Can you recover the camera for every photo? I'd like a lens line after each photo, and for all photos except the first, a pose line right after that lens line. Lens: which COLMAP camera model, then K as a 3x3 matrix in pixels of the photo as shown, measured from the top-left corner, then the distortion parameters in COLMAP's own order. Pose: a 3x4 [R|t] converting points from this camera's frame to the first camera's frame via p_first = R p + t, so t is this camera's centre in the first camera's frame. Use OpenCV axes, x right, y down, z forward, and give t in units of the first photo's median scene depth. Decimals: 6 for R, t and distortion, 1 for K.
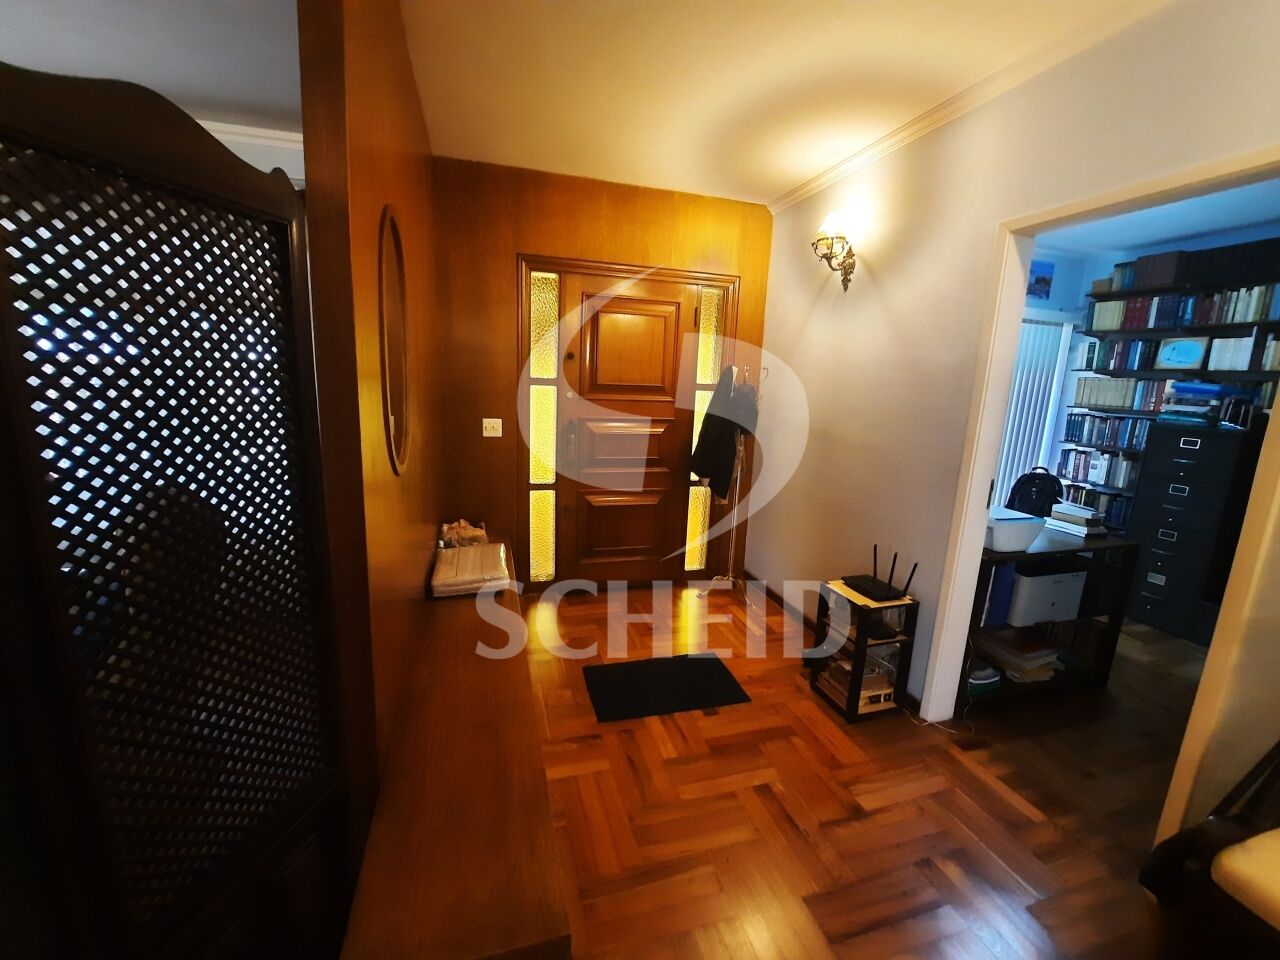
lens RADIAL K [[512.1, 0, 633.1], [0, 512.1, 472.0], [0, 0, 1]] dist [-0.016272, -0.000279]
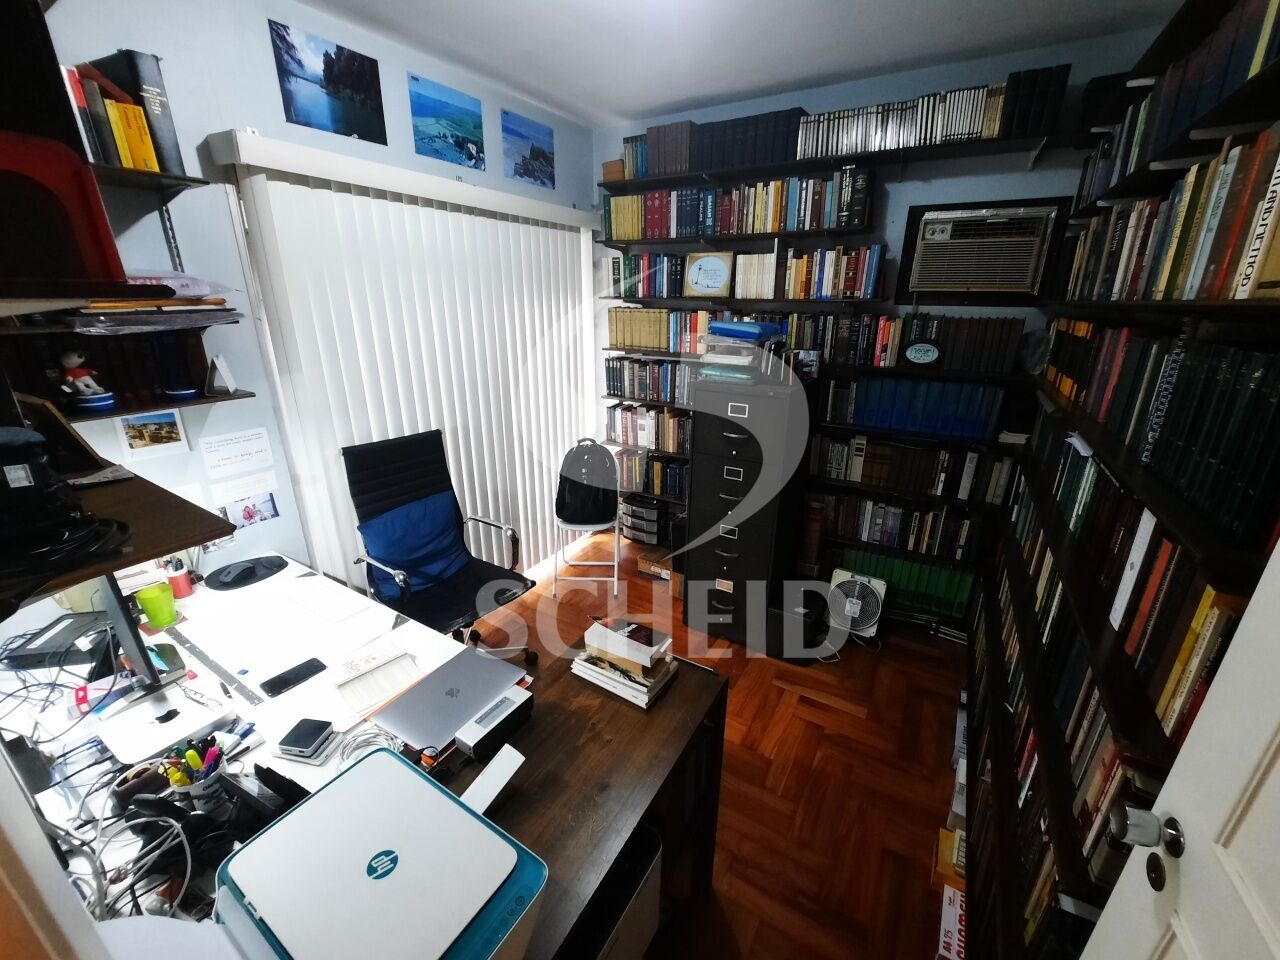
lens RADIAL K [[512.1, 0, 636.1], [0, 512.1, 481.4], [0, 0, 1]] dist [-0.016272, -0.000279]
pose [[0.741415, -0.264511, 0.616715, 0.411282], [0.147586, 0.960807, 0.234666, -0.119871], [-0.654616, -0.082966, 0.751395, 0.420630]]
